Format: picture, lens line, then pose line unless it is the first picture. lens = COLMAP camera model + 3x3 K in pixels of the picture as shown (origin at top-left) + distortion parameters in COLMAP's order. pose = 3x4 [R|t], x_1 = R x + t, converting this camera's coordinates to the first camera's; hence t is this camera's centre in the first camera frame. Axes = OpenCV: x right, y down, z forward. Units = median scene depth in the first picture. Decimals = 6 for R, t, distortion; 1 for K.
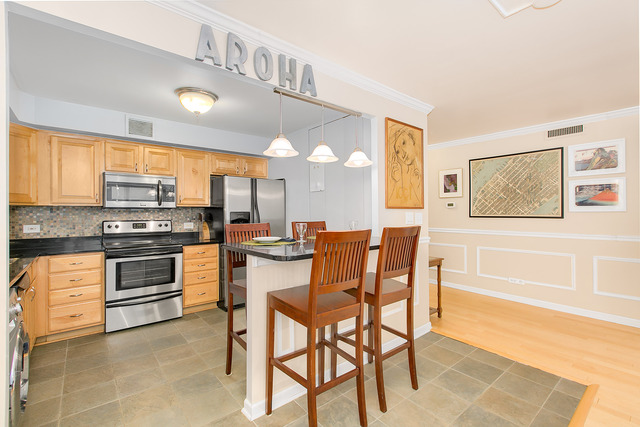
lens RADIAL K [[291.4, 0, 319.9], [0, 291.4, 210.7], [0, 0, 1]] dist [0.003285, -0.002406]
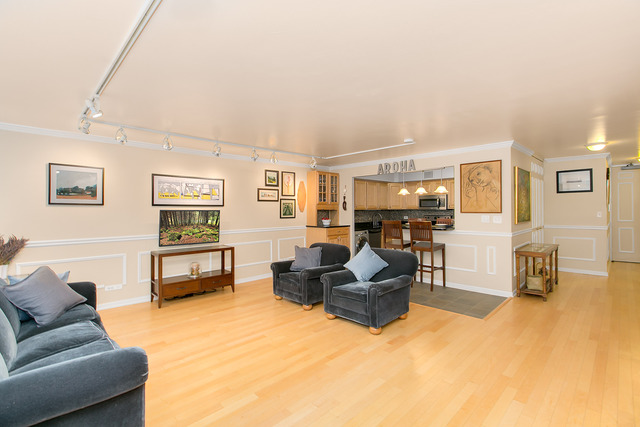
lens RADIAL K [[291.4, 0, 320.9], [0, 291.4, 215.8], [0, 0, 1]] dist [0.003285, -0.002406]
pose [[0.098586, 0.028151, -0.994730, 1.554506], [0.018395, 0.999377, 0.030106, -0.048265], [0.994959, -0.021266, 0.098007, -0.060059]]
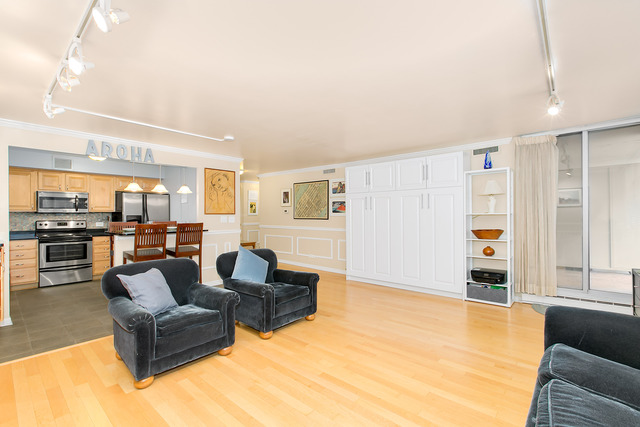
lens RADIAL K [[291.4, 0, 320.2], [0, 291.4, 215.2], [0, 0, 1]] dist [0.003285, -0.002406]
pose [[0.986869, 0.002858, 0.161499, 0.523752], [-0.004624, 0.999934, 0.010563, -0.020271], [-0.161458, -0.011171, 0.986816, -0.813652]]
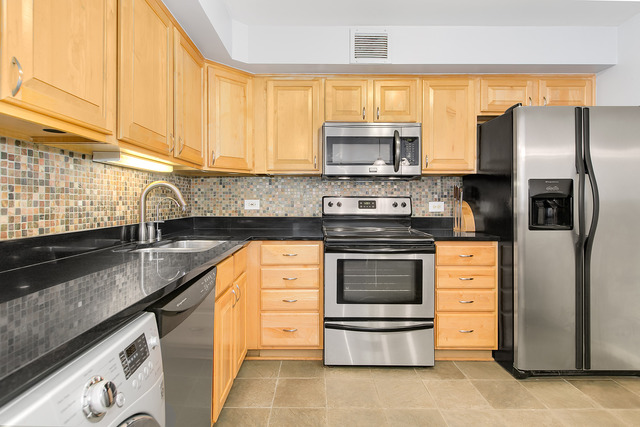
lens RADIAL K [[345.1, 0, 308.4], [0, 345.1, 199.5], [0, 0, 1]] dist [0.005485, 0.000694]
pose [[0.762837, 0.007668, -0.646545, -0.231826], [-0.000765, 0.999940, 0.010957, 0.034562], [0.646590, -0.007864, 0.762797, 0.341933]]
